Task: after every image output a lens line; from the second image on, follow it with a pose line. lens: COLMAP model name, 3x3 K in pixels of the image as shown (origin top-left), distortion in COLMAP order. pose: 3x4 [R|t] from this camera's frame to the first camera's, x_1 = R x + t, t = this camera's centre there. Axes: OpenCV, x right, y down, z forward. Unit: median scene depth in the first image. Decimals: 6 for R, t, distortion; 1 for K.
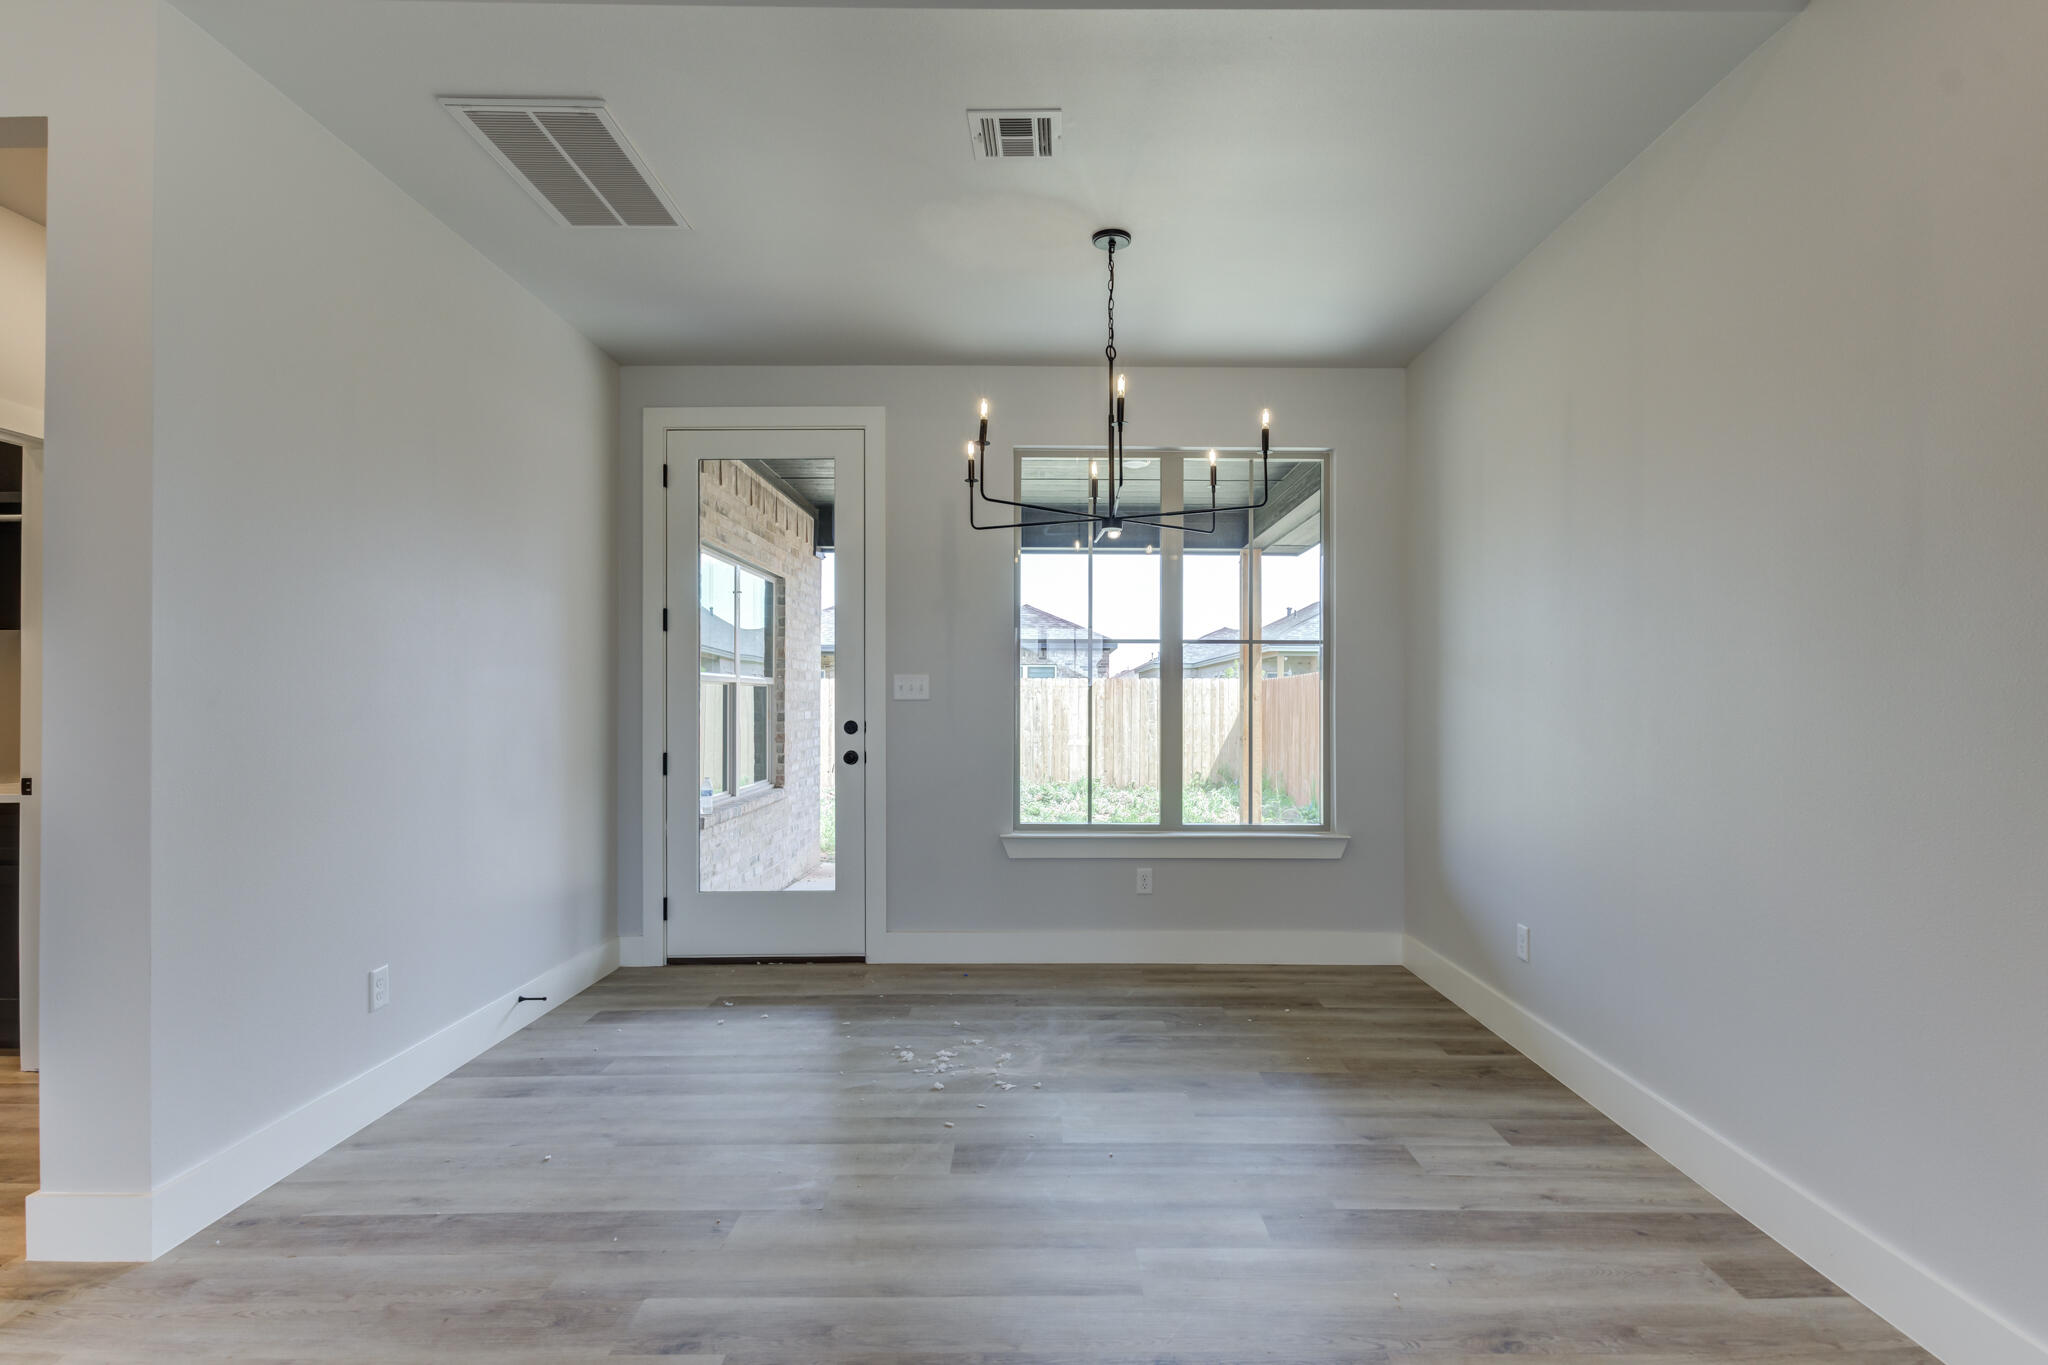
lens RADIAL K [[1017.8, 0, 1045.8], [0, 1017.8, 690.7], [0, 0, 1]] dist [0.018910, -0.006004]
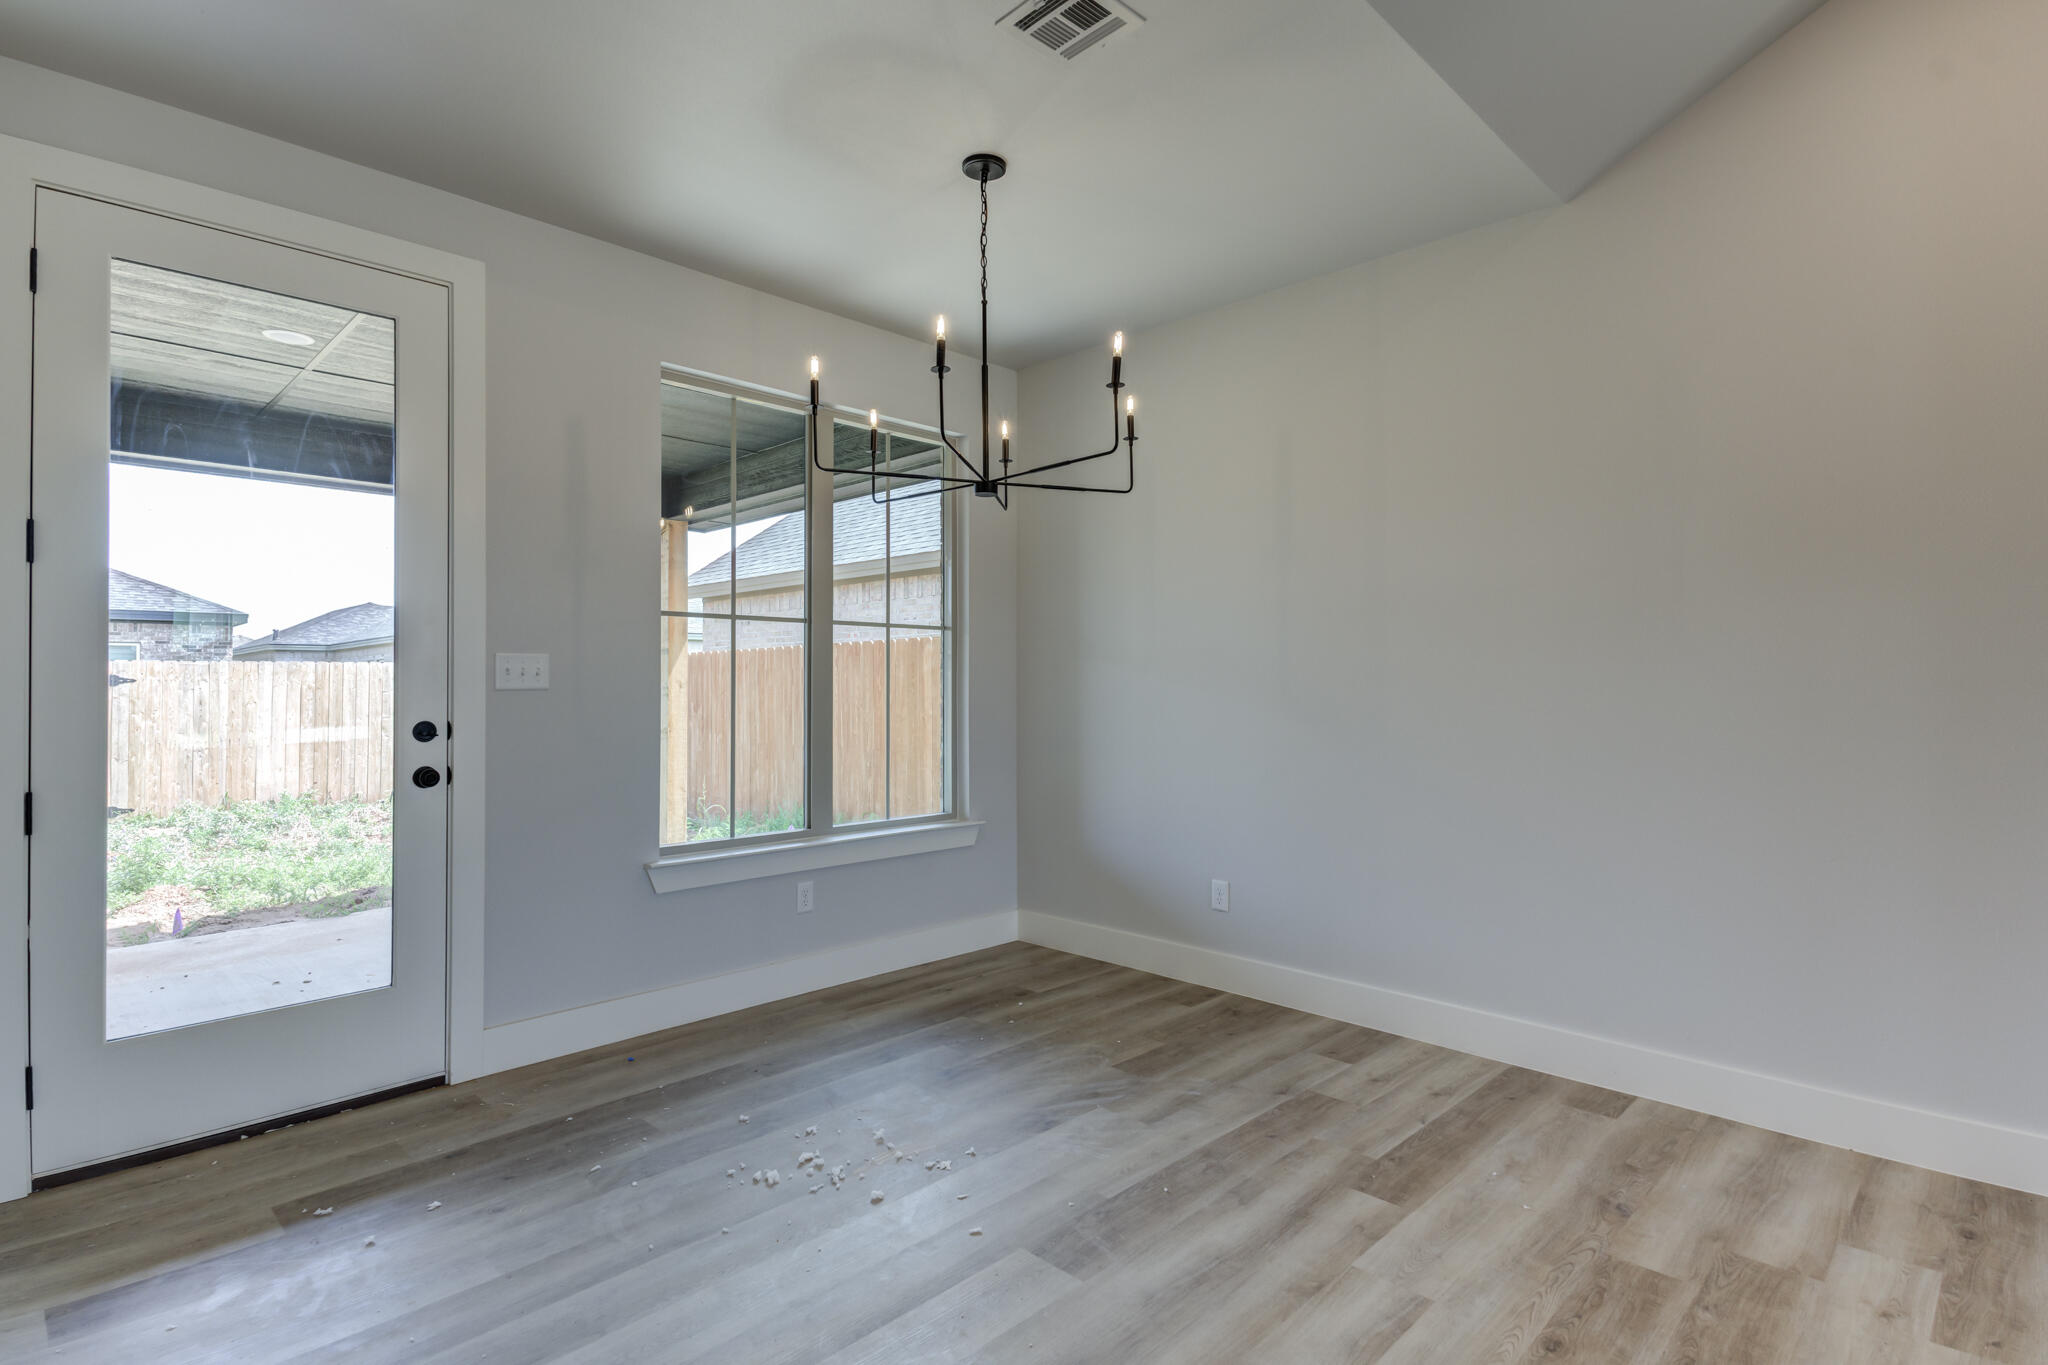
lens RADIAL K [[1017.8, 0, 1021.6], [0, 1017.8, 660.5], [0, 0, 1]] dist [0.018910, -0.006004]
pose [[0.709909, 0.014365, 0.704147, -0.390174], [-0.002155, 0.999832, -0.018224, 0.001573], [-0.704290, 0.011420, 0.709820, 0.259106]]
